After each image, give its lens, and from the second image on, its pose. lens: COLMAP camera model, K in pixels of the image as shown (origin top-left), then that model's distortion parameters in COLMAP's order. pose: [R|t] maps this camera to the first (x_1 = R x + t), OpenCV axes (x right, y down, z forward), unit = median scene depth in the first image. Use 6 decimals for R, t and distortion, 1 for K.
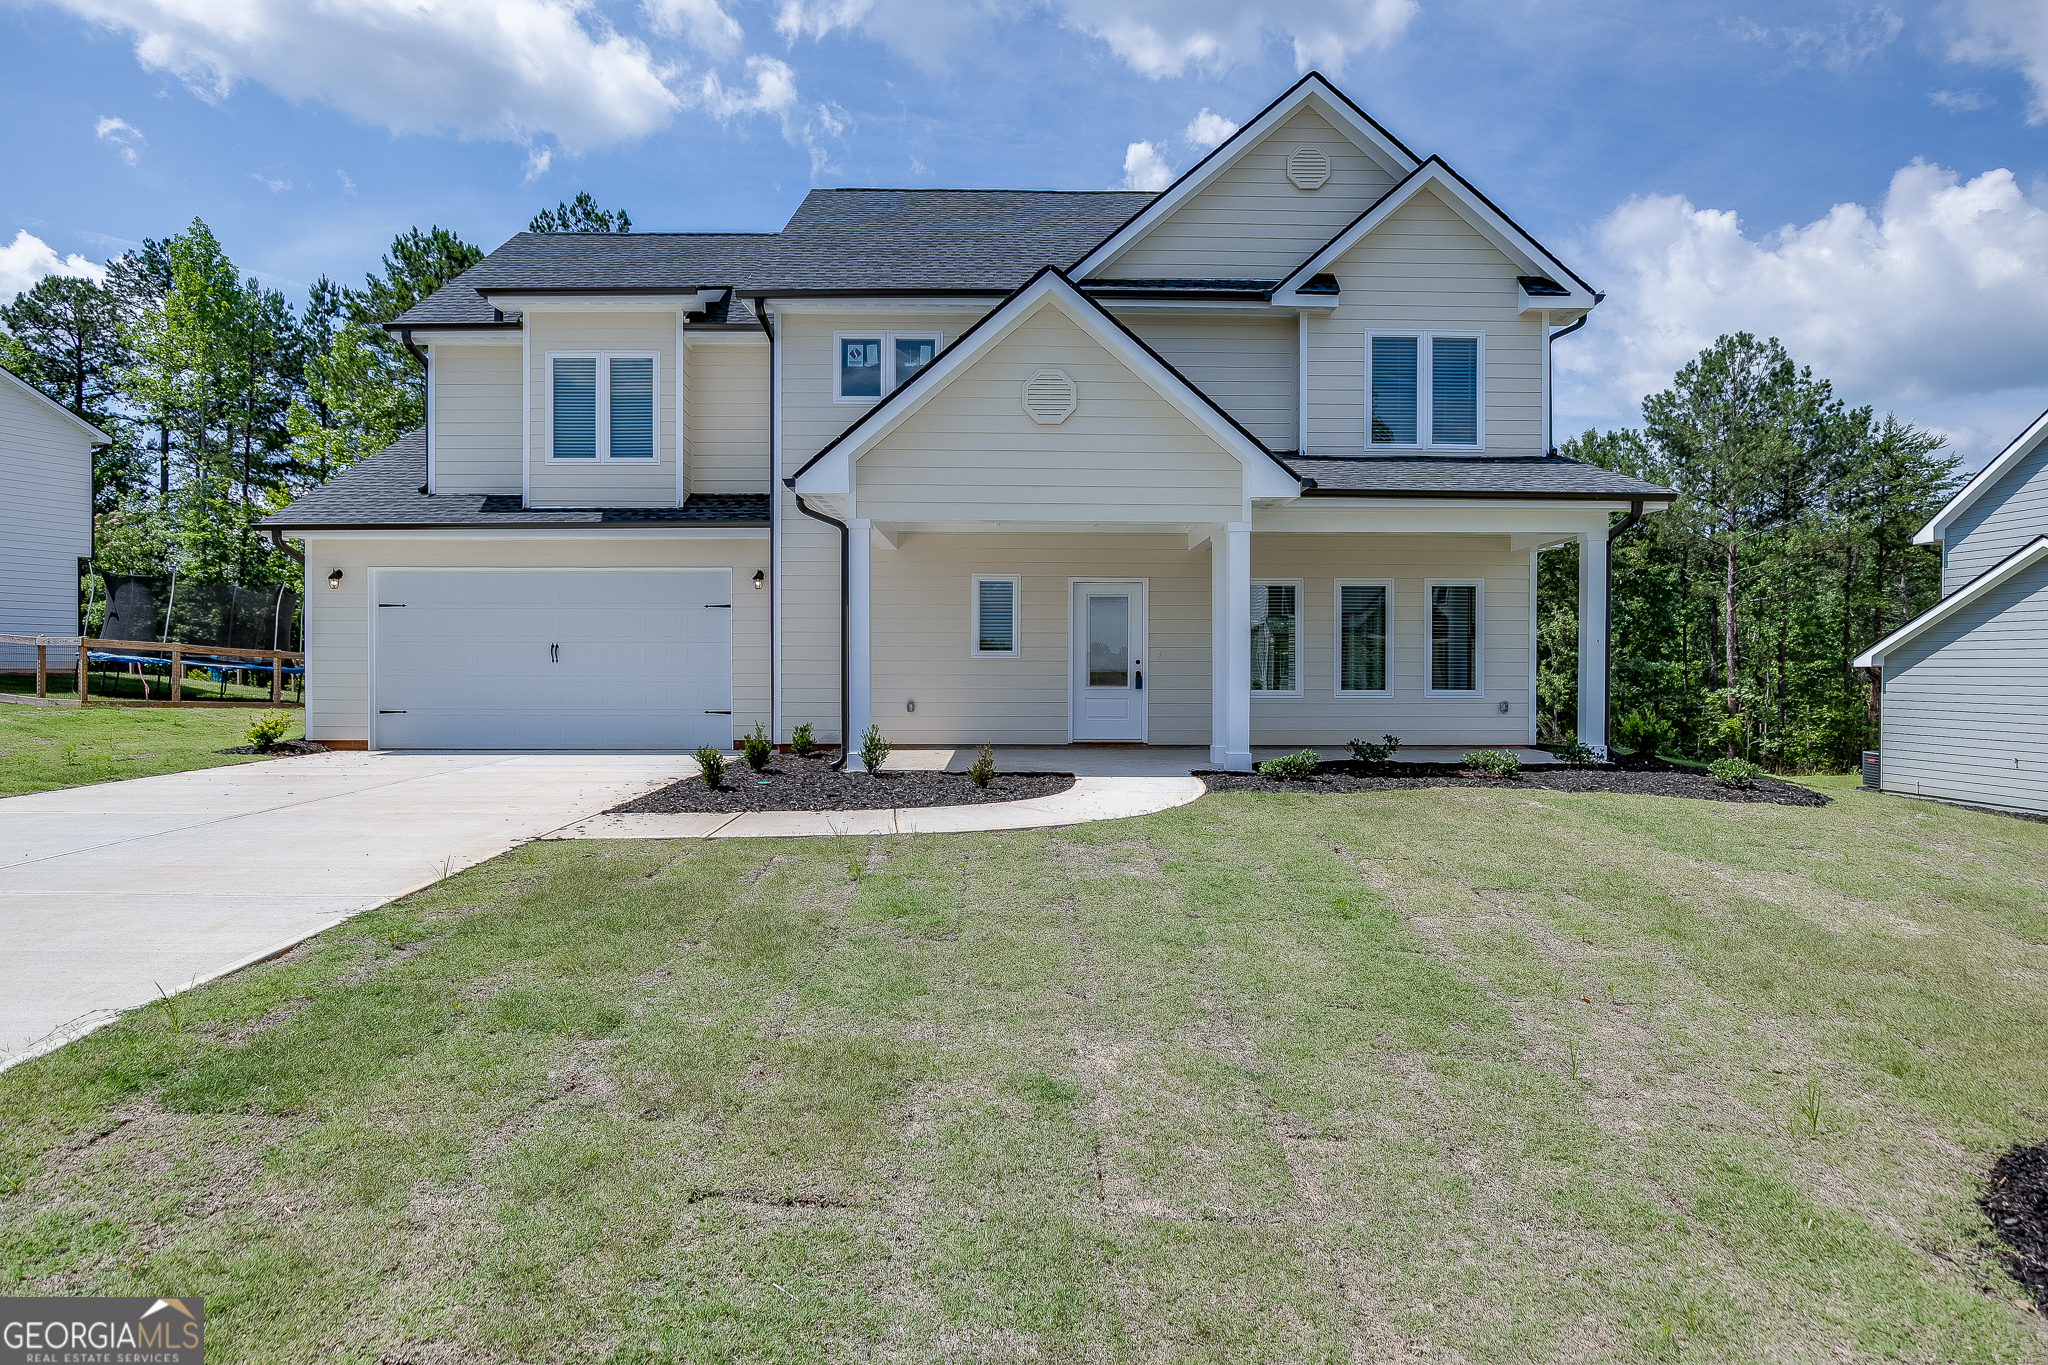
lens RADIAL K [[1154.6, 0, 1022.7], [0, 1154.6, 692.2], [0, 0, 1]] dist [-0.017463, 0.000245]
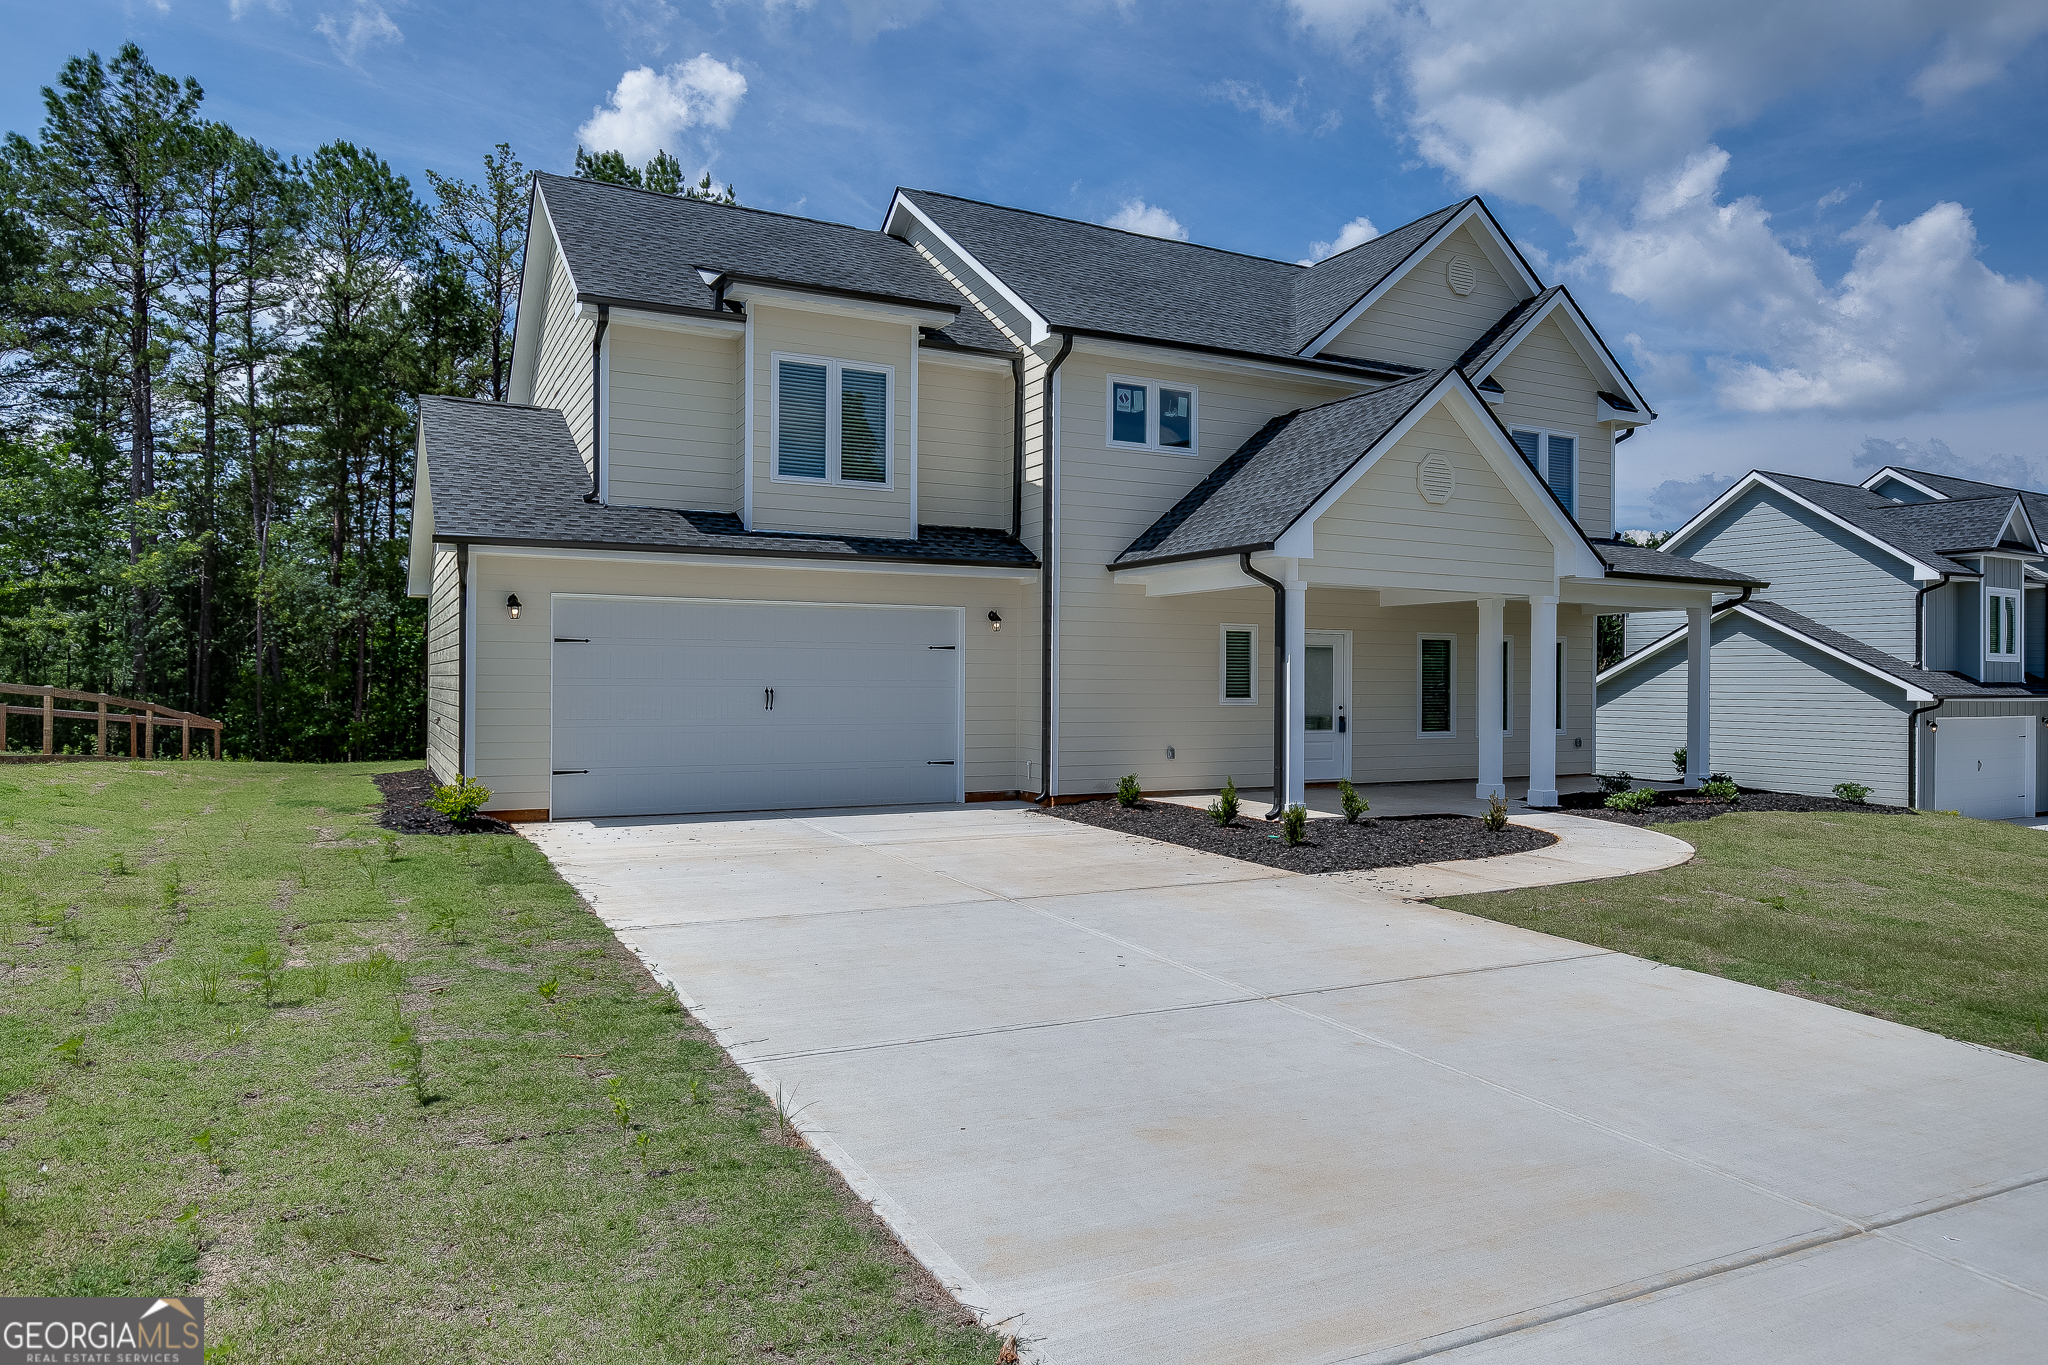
lens RADIAL K [[1300.9, 0, 1027.3], [0, 1300.9, 668.5], [0, 0, 1]] dist [0.029350, -0.064627]
pose [[0.890826, 0.007705, 0.454280, -0.723786], [0.004800, 0.999641, -0.026366, -0.032172], [-0.454320, 0.025668, 0.890469, 0.045947]]
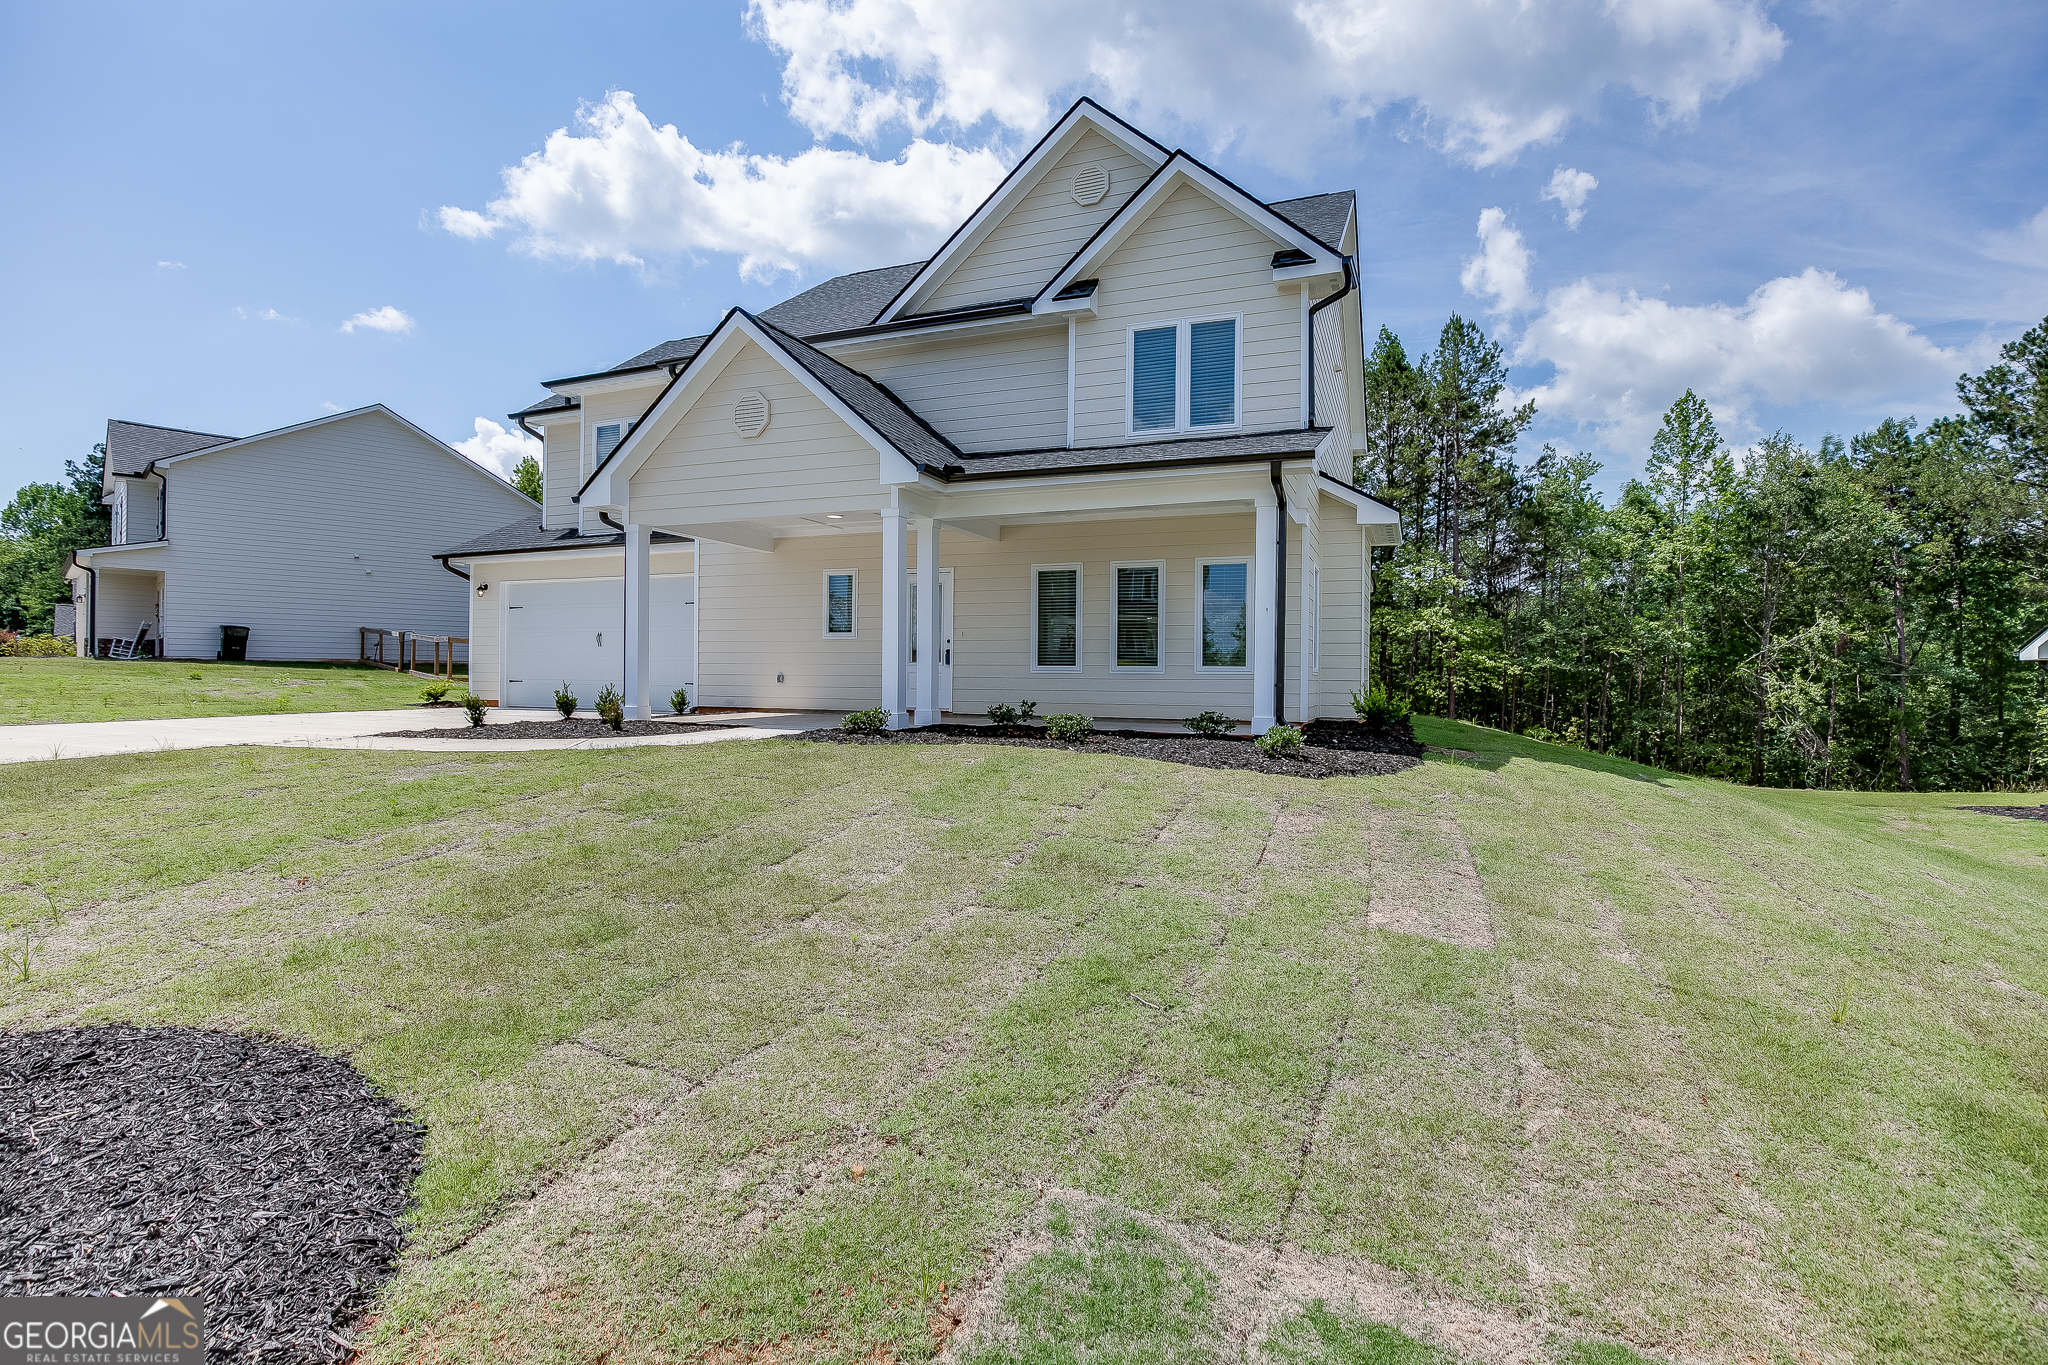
lens RADIAL K [[953.3, 0, 1024.0], [0, 953.3, 682.5], [0, 0, 1]] dist [-0.019387, 0.000194]
pose [[0.920722, 0.010010, -0.390091, 0.542379], [-0.017754, 0.999710, -0.016250, 0.028347], [0.389815, 0.021887, 0.920633, 0.161001]]
